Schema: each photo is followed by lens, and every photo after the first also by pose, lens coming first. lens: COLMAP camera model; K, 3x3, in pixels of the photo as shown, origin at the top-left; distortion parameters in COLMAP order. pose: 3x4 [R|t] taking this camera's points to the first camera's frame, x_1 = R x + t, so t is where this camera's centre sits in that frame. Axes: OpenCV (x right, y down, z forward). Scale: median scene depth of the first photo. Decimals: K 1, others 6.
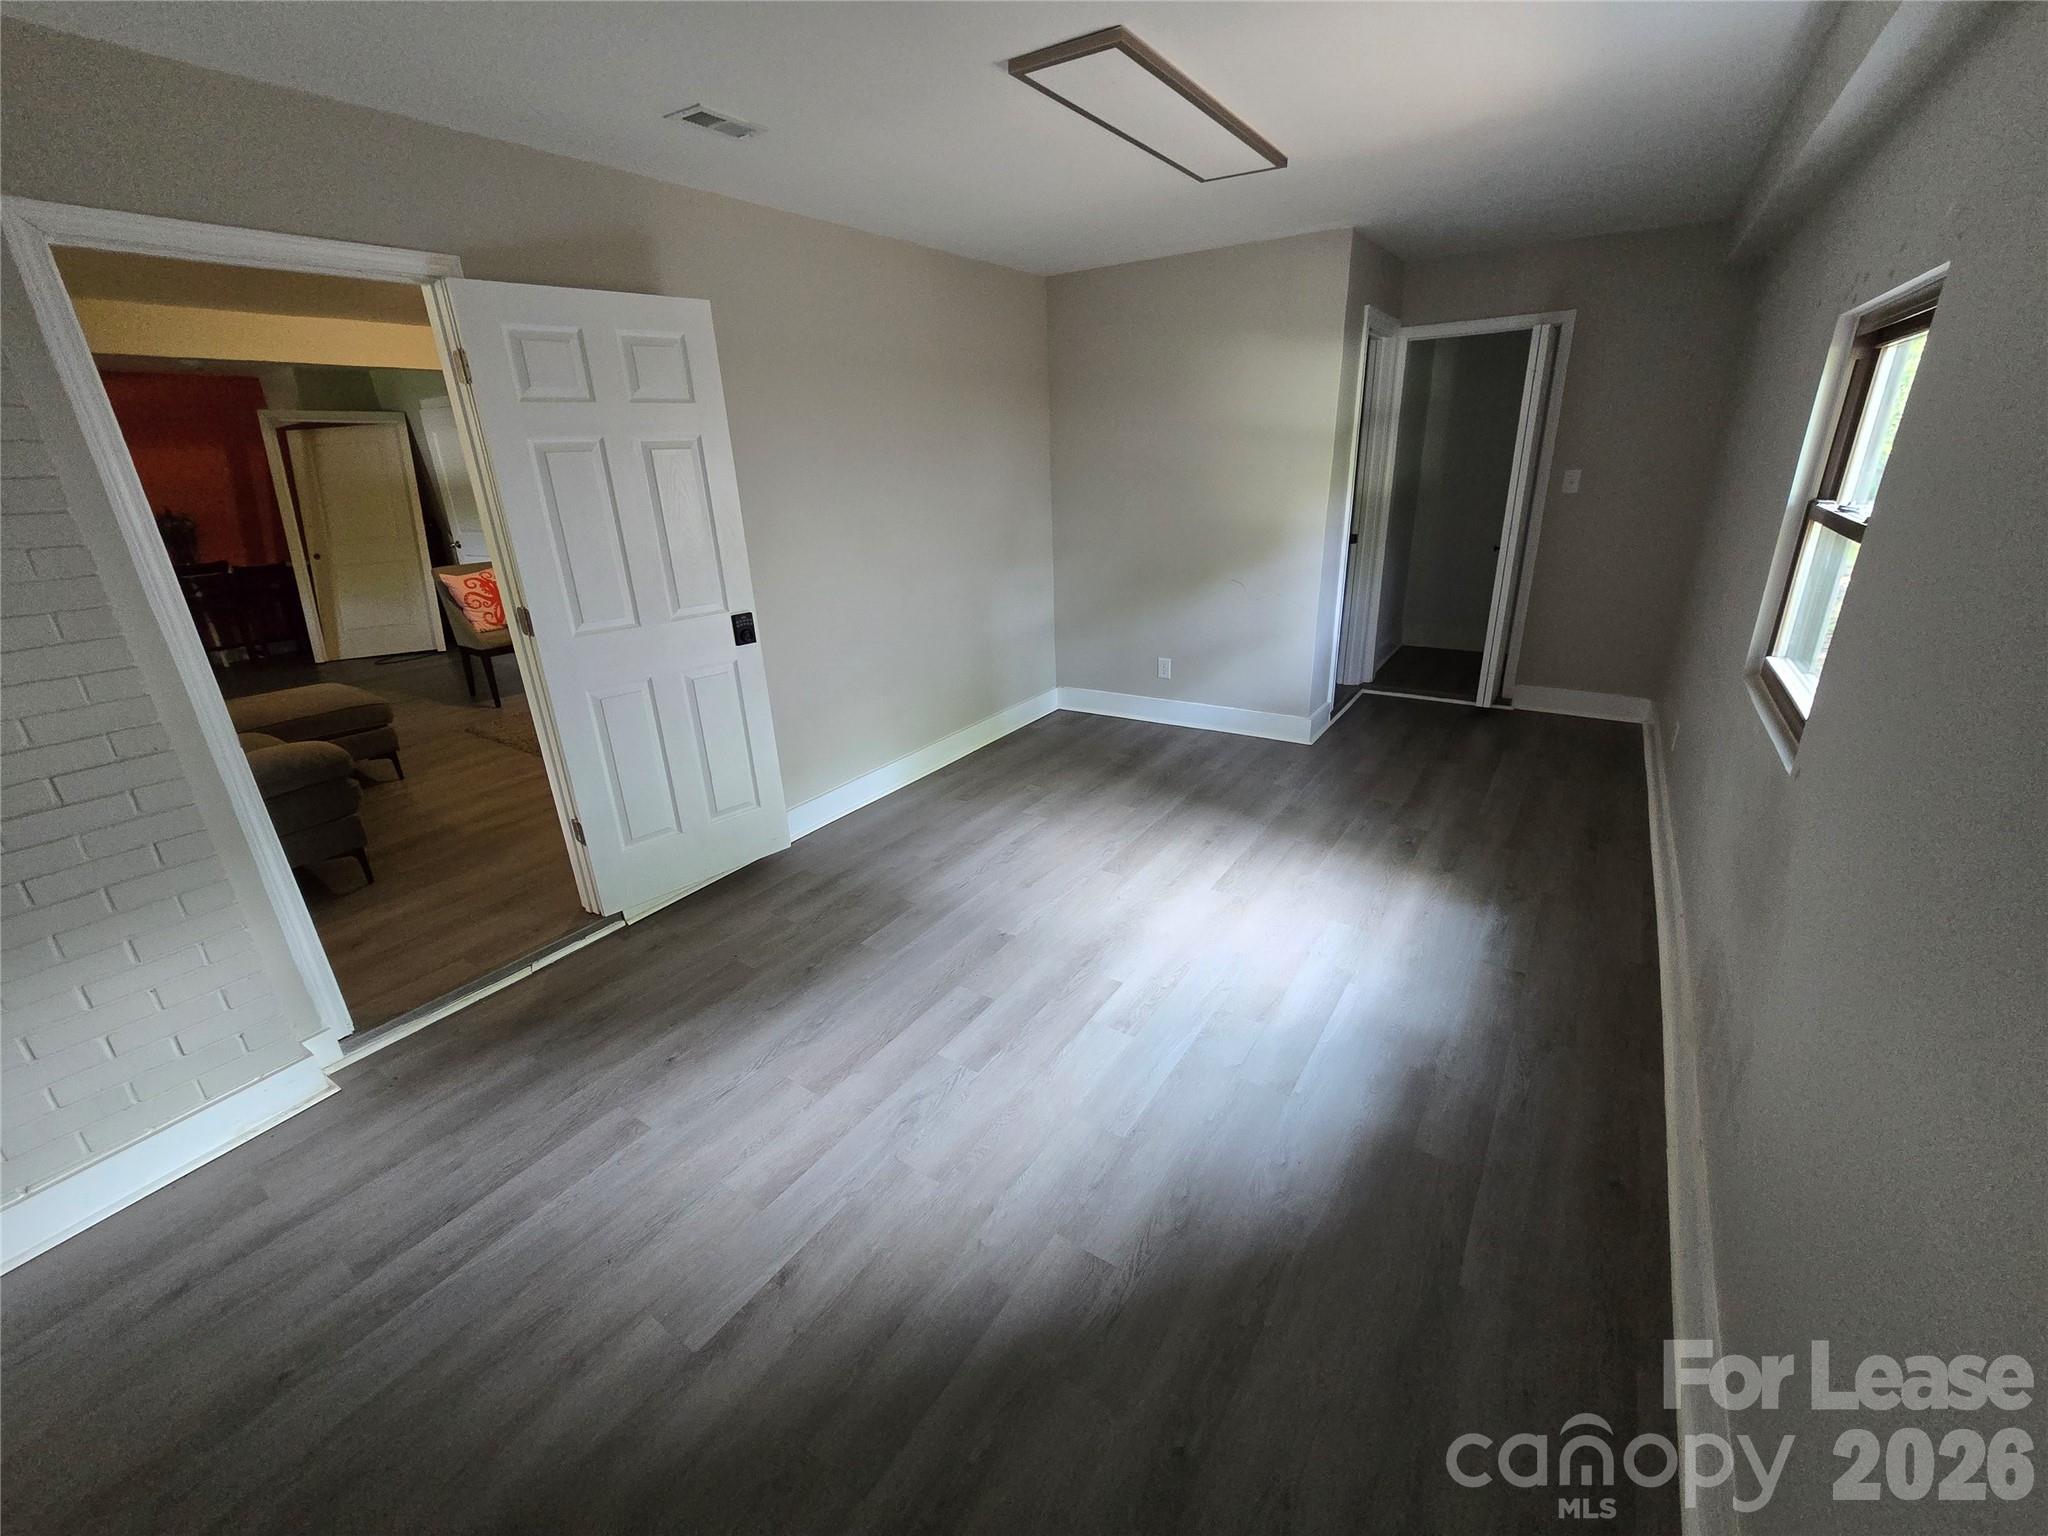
lens RADIAL K [[845.5, 0, 1024.0], [0, 845.5, 768.0], [0, 0, 1]] dist [-0.002090, 0.000015]
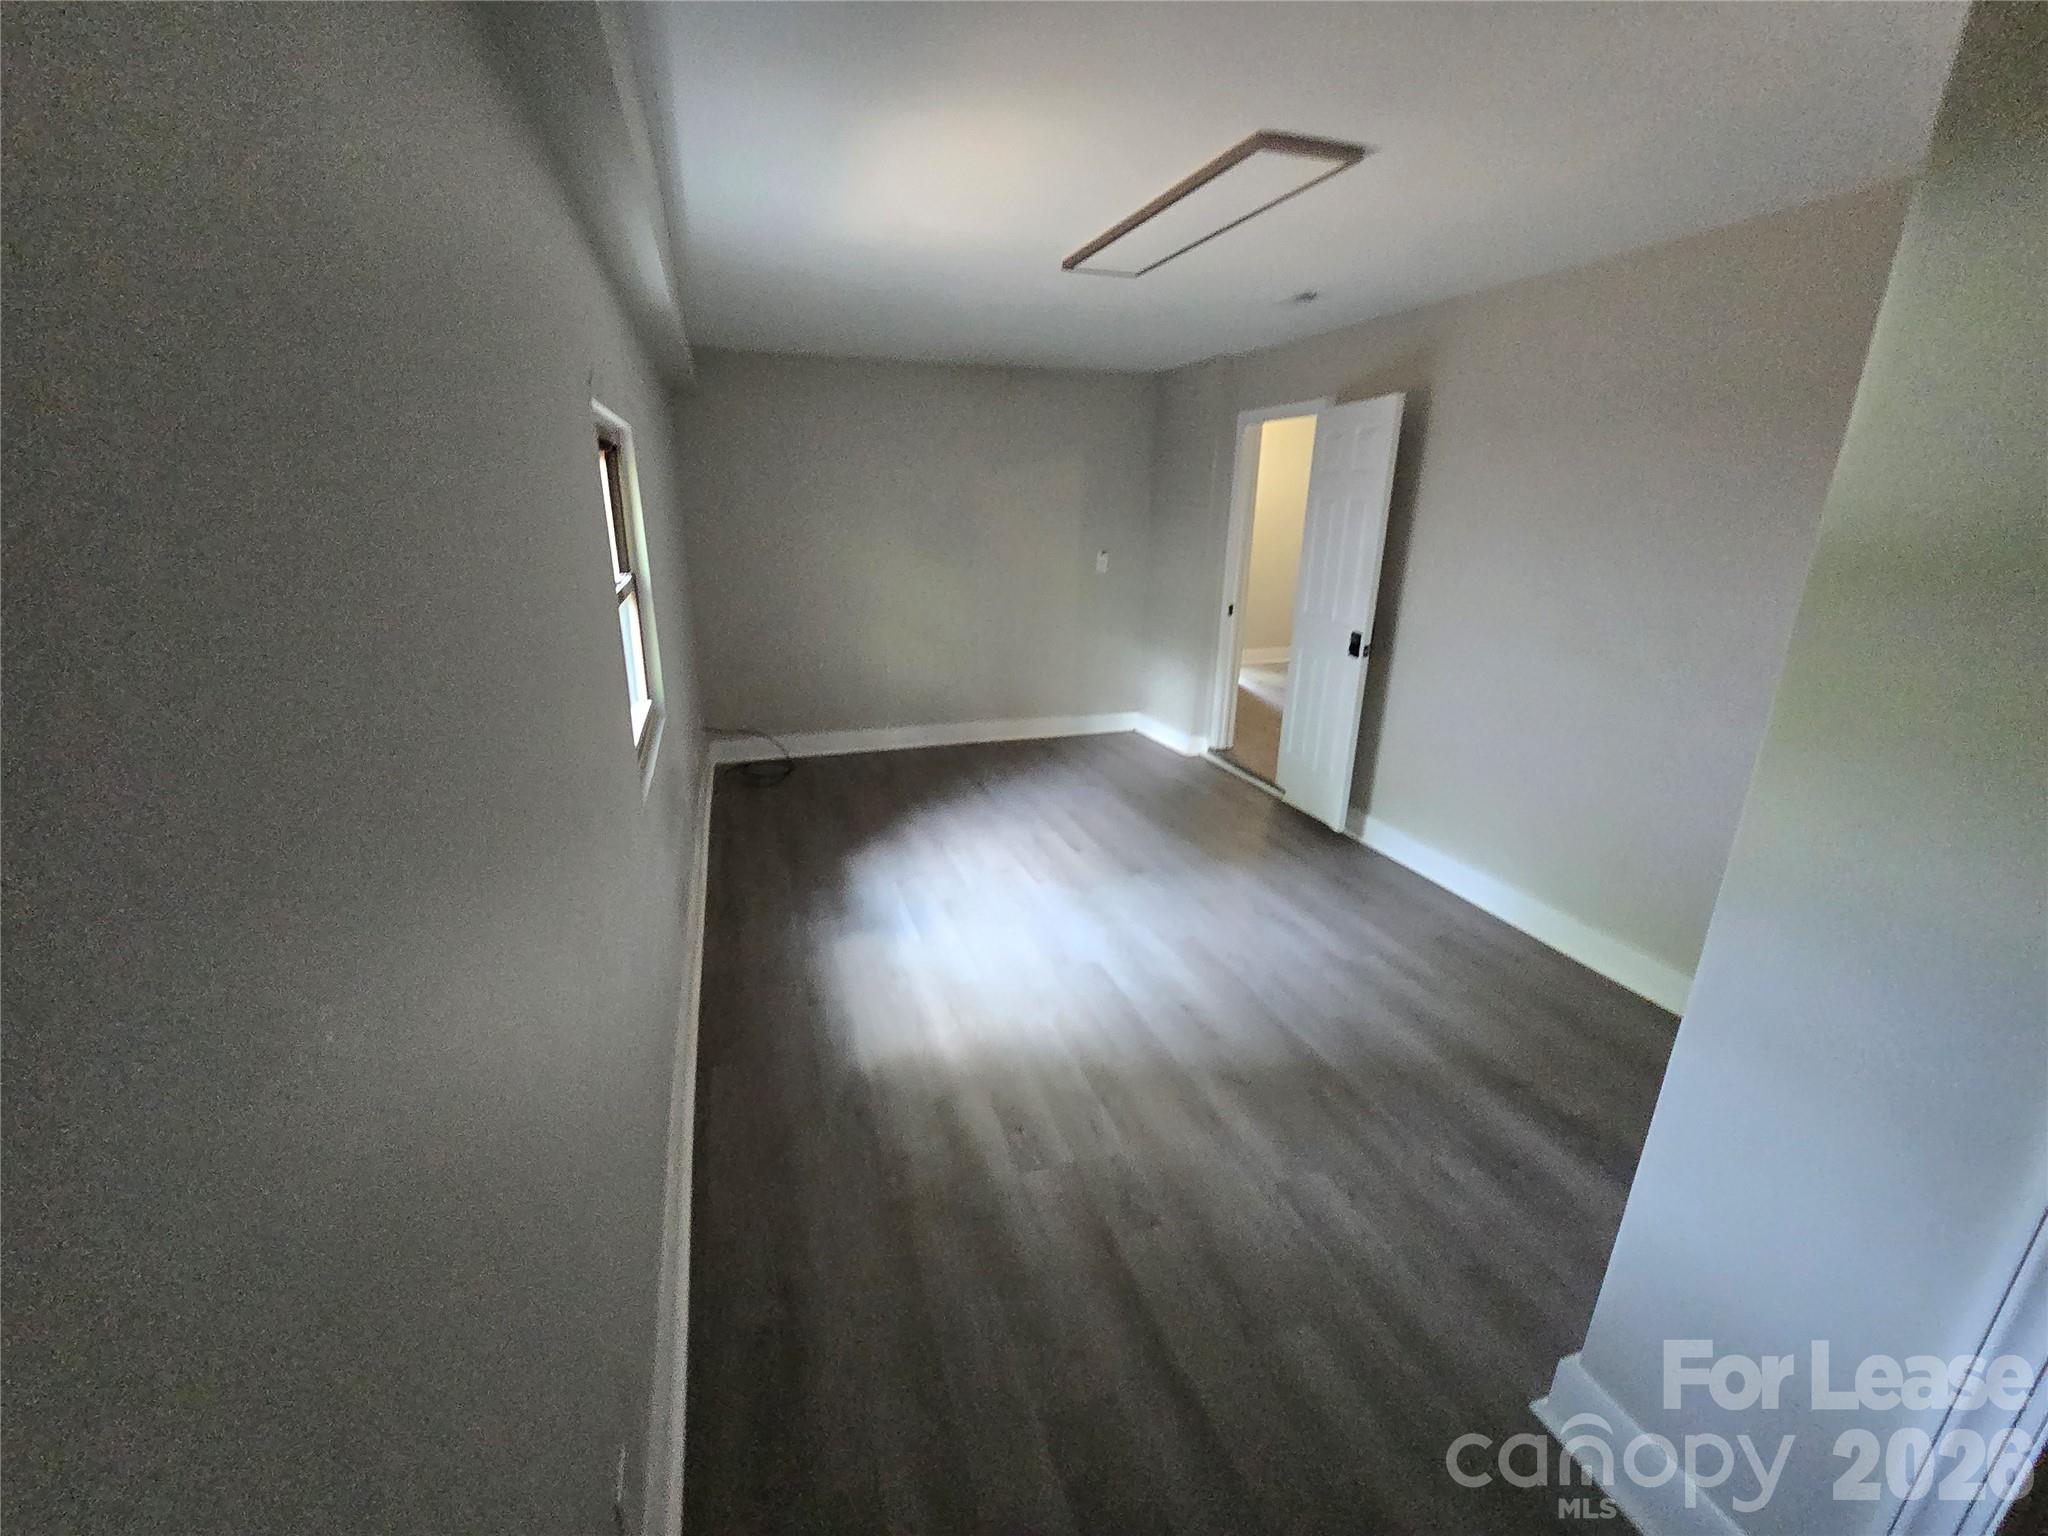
lens RADIAL K [[845.5, 0, 1024.0], [0, 845.5, 768.0], [0, 0, 1]] dist [-0.002090, 0.000015]
pose [[-0.609311, 0.268520, -0.746081, 1.019094], [-0.274564, 0.811259, 0.516210, -0.562634], [0.743878, 0.519379, -0.420583, 1.331046]]
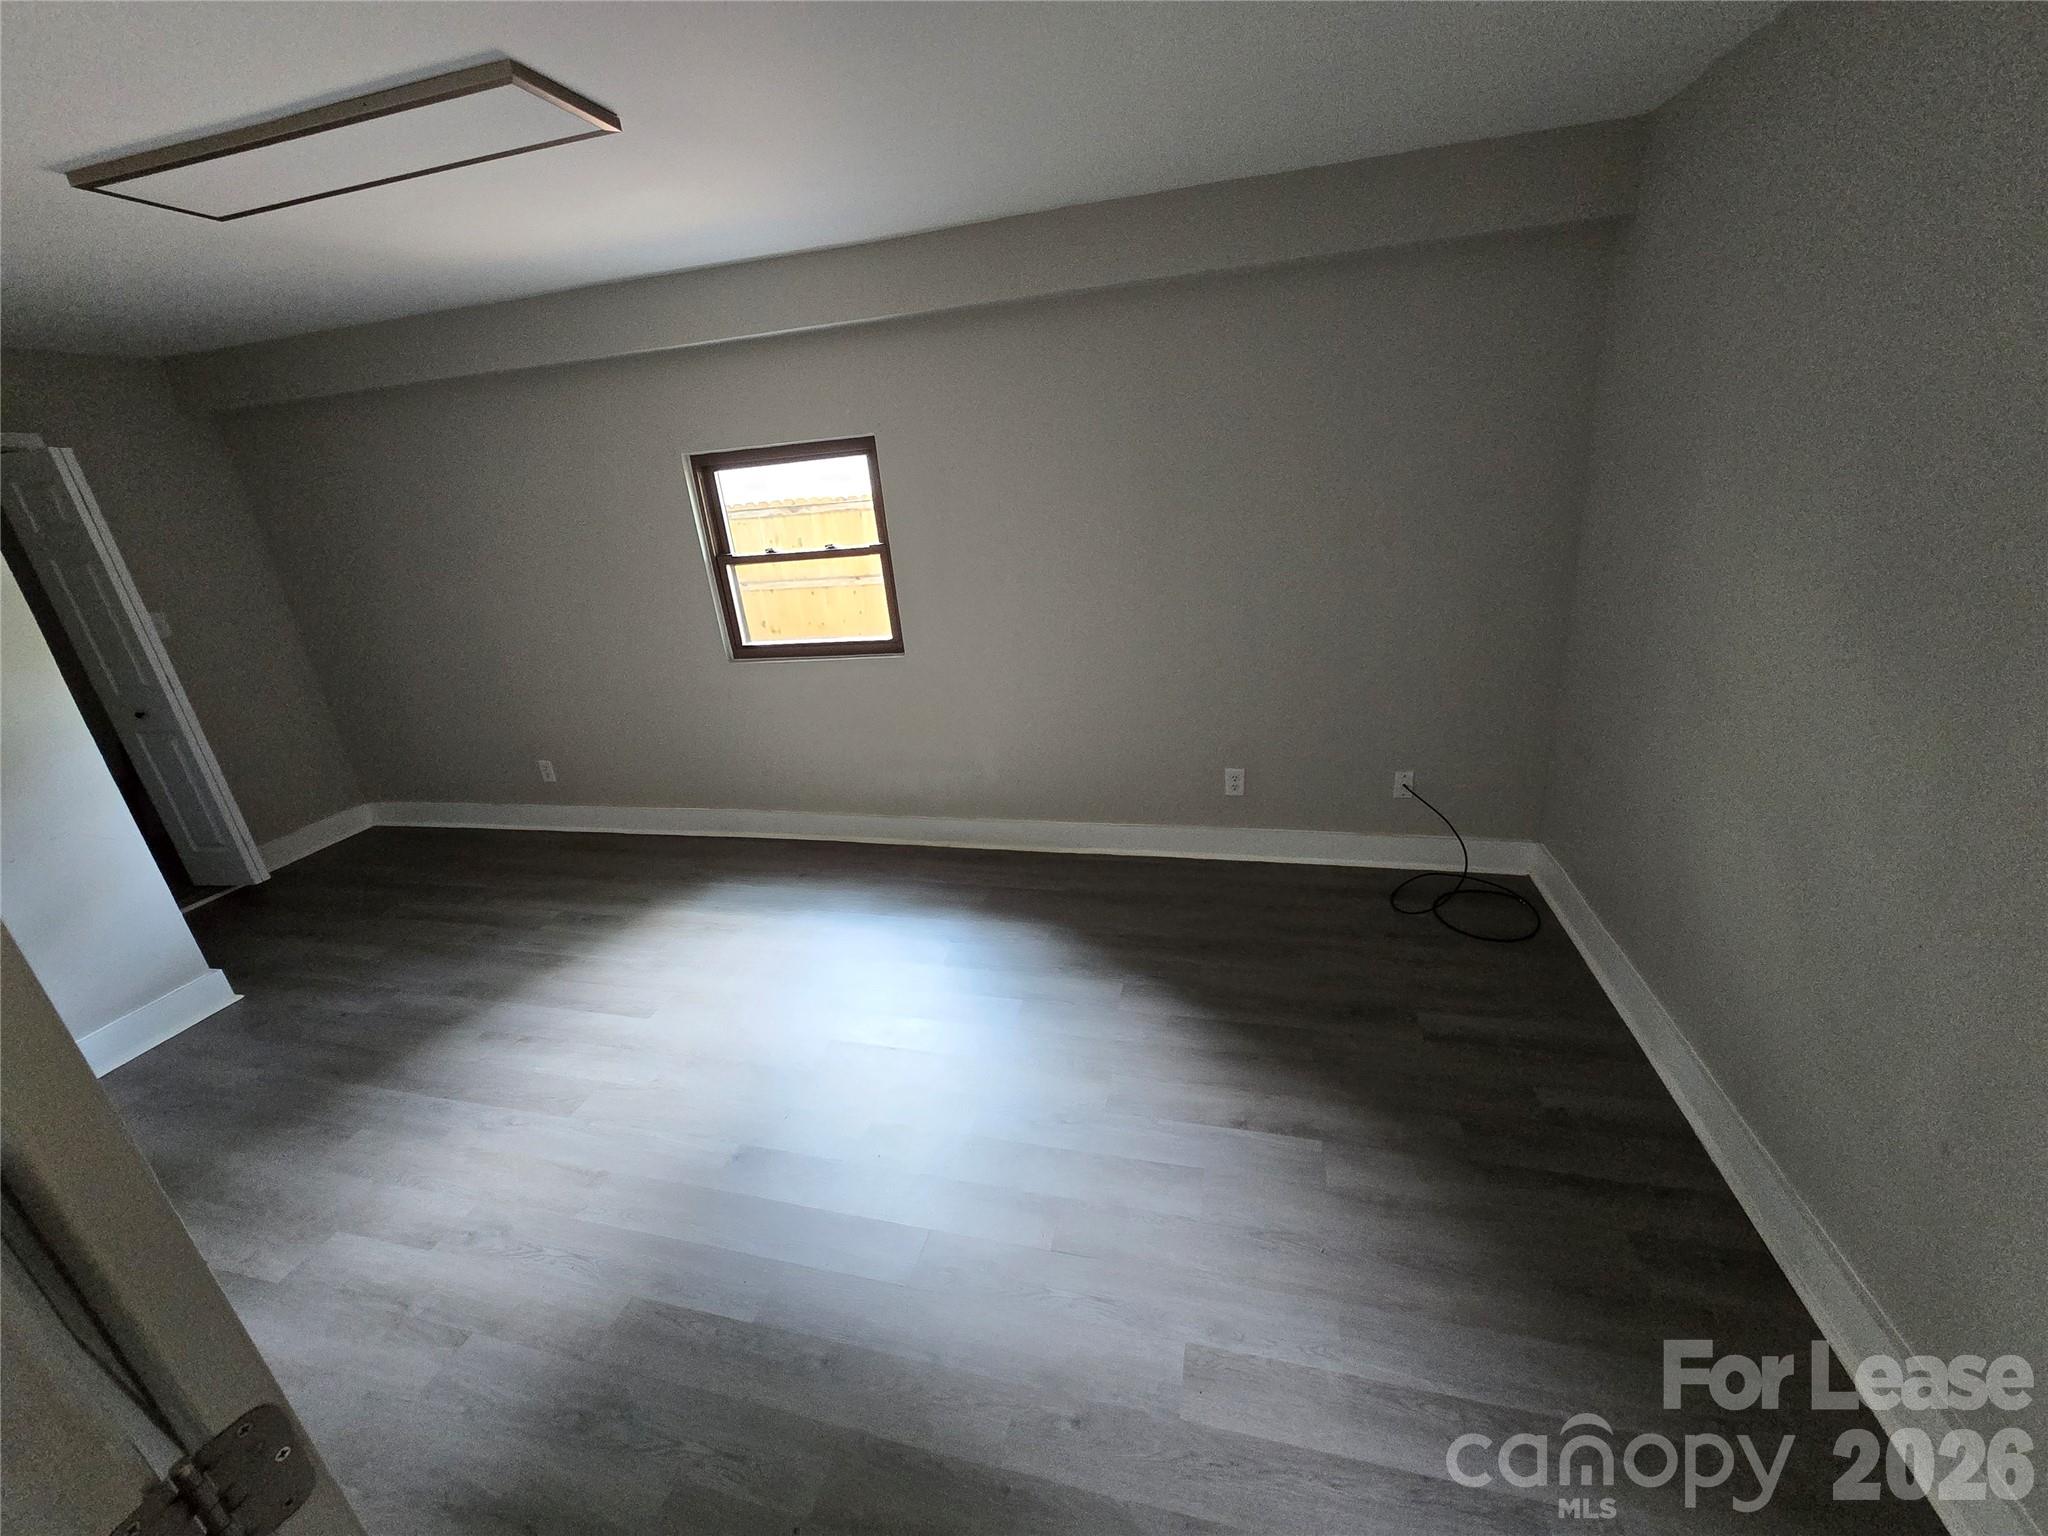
lens RADIAL K [[820.0, 0, 1024.0], [0, 820.0, 768.0], [0, 0, 1]] dist [-0.017606, -0.000174]
pose [[-0.330597, -0.270554, 0.904160, -0.680111], [0.424899, 0.812775, 0.398569, -0.272365], [-0.842714, 0.515943, -0.153743, 0.708830]]
